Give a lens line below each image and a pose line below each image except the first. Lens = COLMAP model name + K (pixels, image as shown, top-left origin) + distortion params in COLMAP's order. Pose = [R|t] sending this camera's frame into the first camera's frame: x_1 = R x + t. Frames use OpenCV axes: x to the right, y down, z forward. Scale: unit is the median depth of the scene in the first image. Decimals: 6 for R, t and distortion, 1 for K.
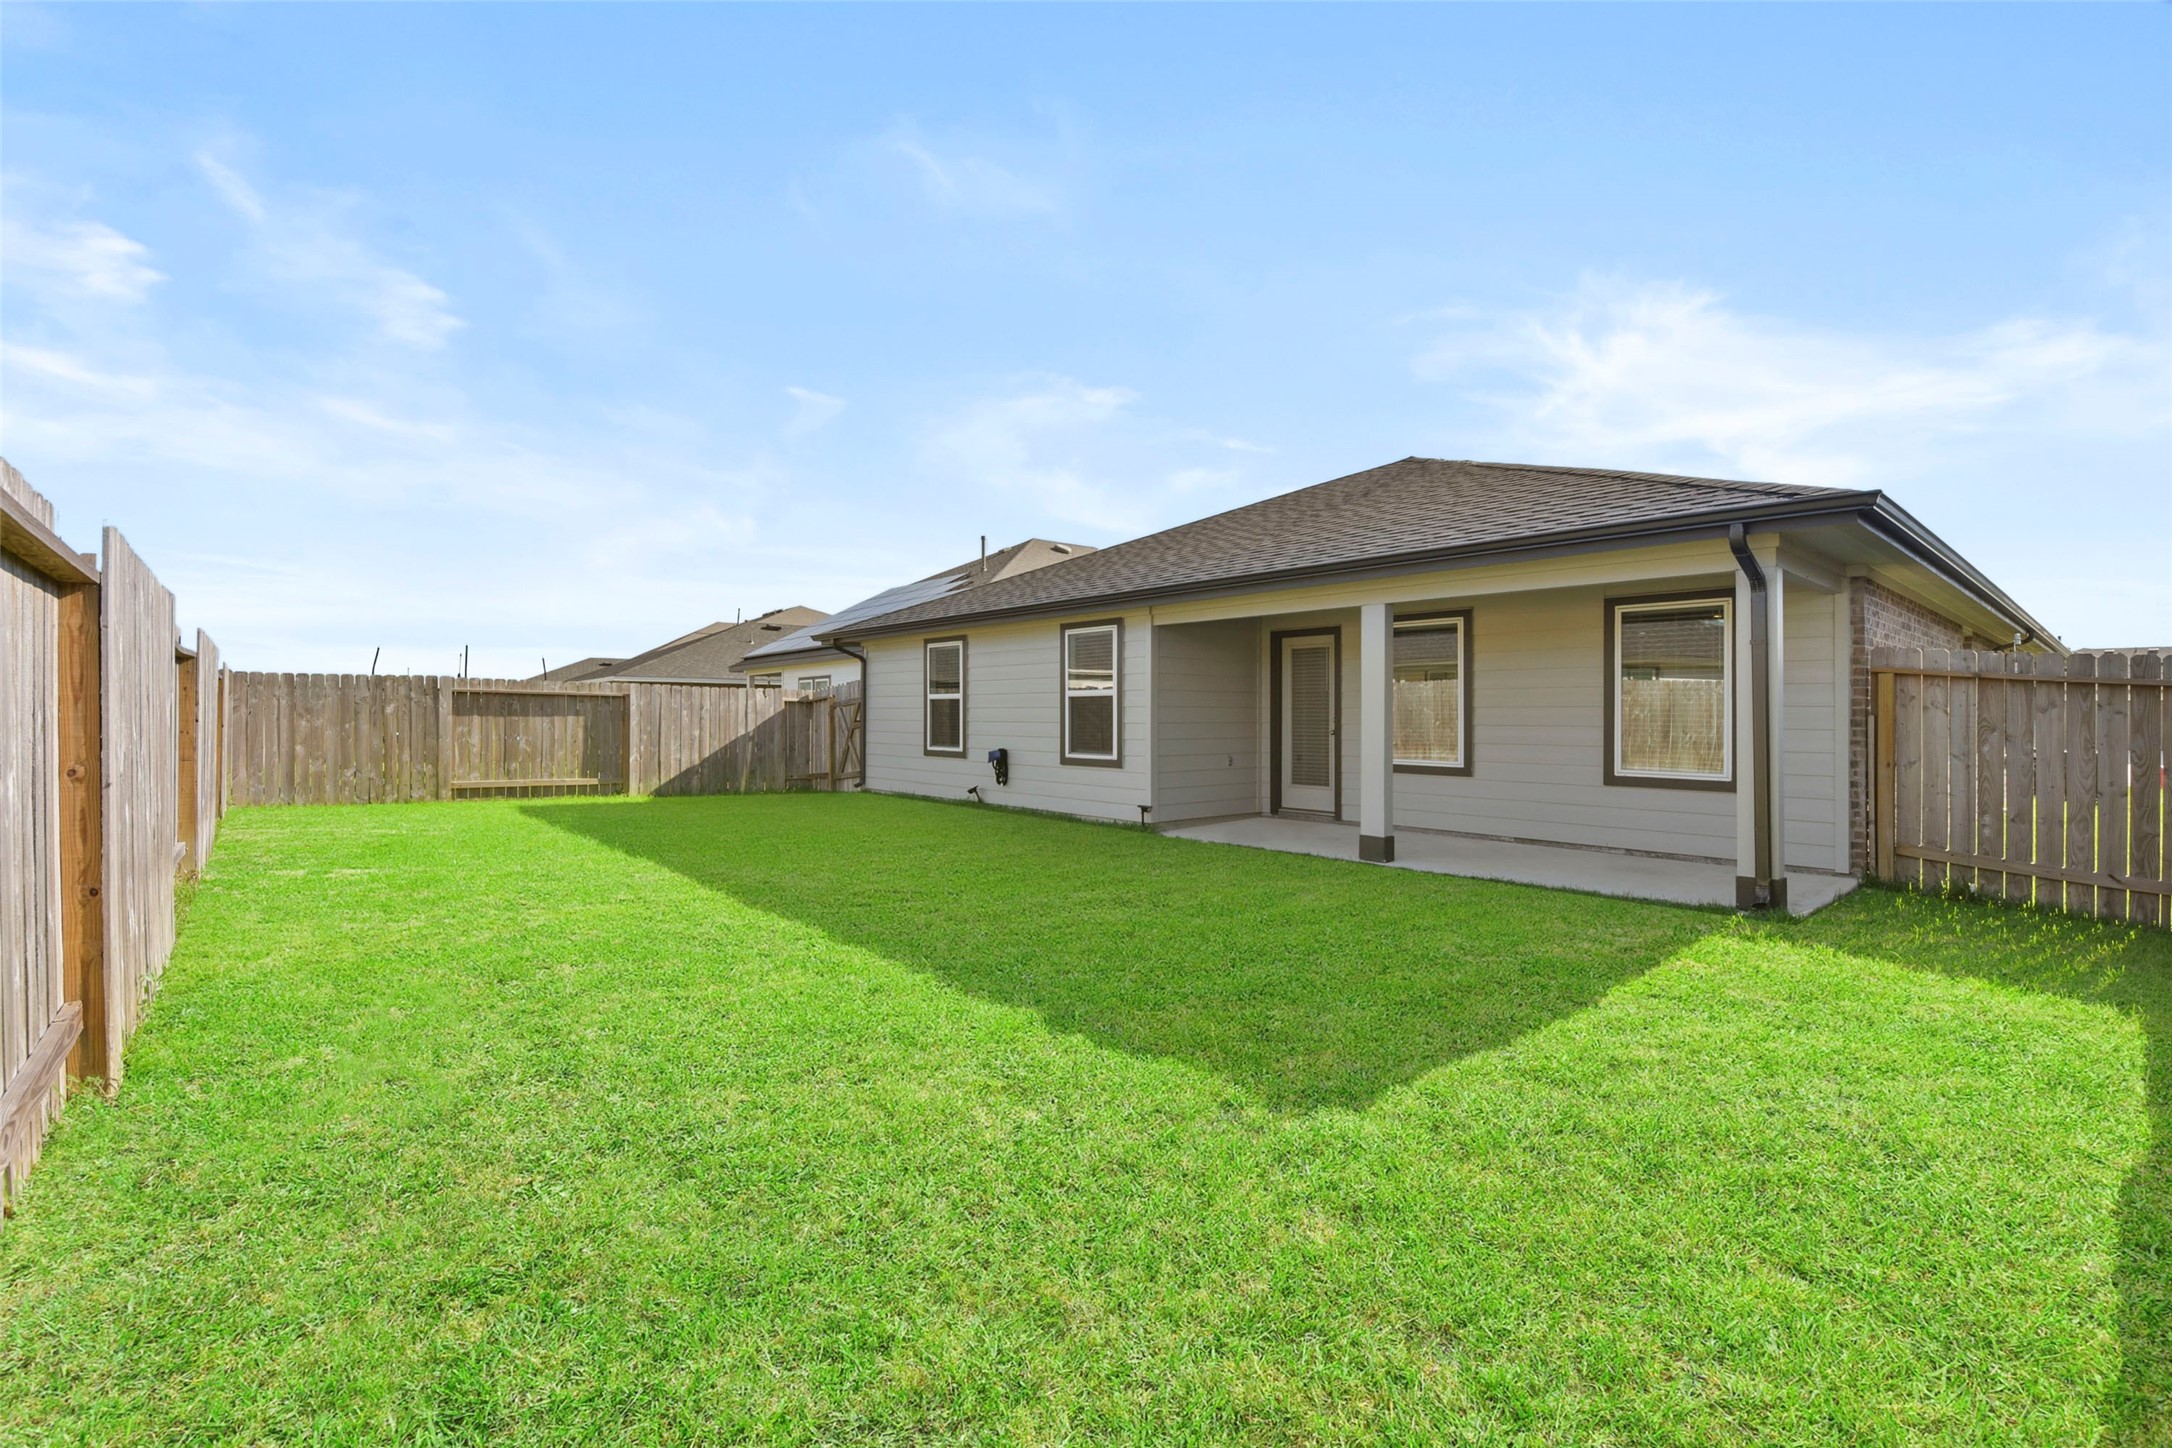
lens RADIAL K [[961.6, 0, 1090.5], [0, 961.6, 718.9], [0, 0, 1]] dist [0.004668, 0.000112]
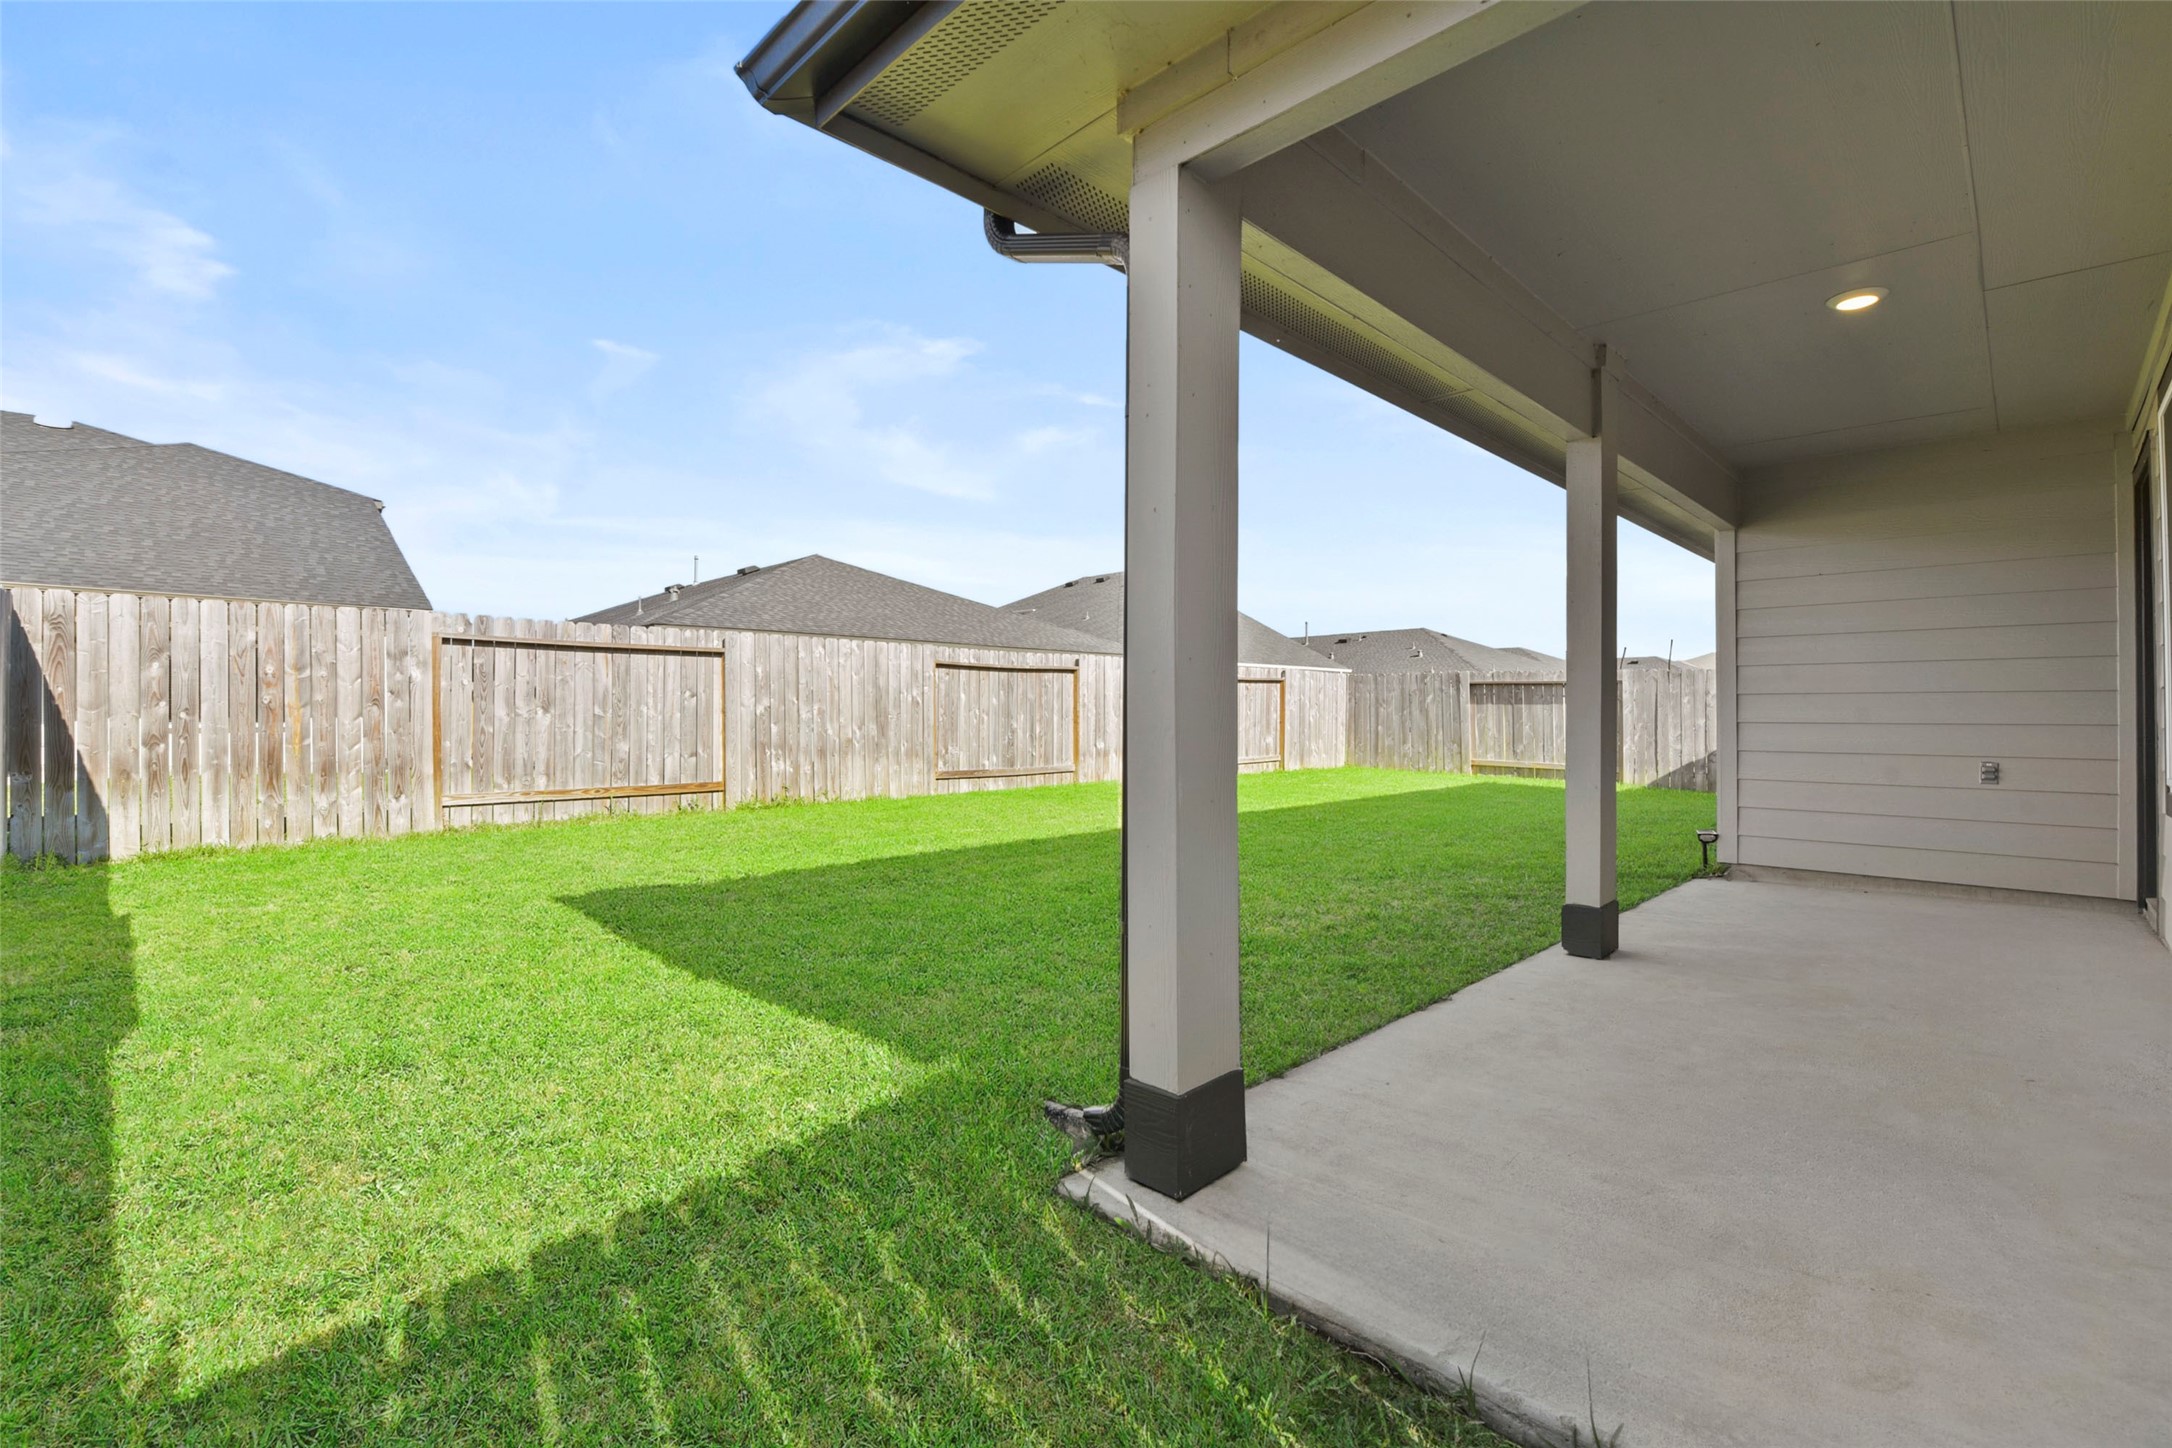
lens RADIAL K [[961.6, 0, 1087.2], [0, 961.6, 717.8], [0, 0, 1]] dist [0.004668, 0.000112]
pose [[0.073667, 0.002191, -0.997281, 0.517098], [-0.005723, 0.999982, 0.001774, 0.015384], [0.997266, 0.005577, 0.073678, 0.452251]]
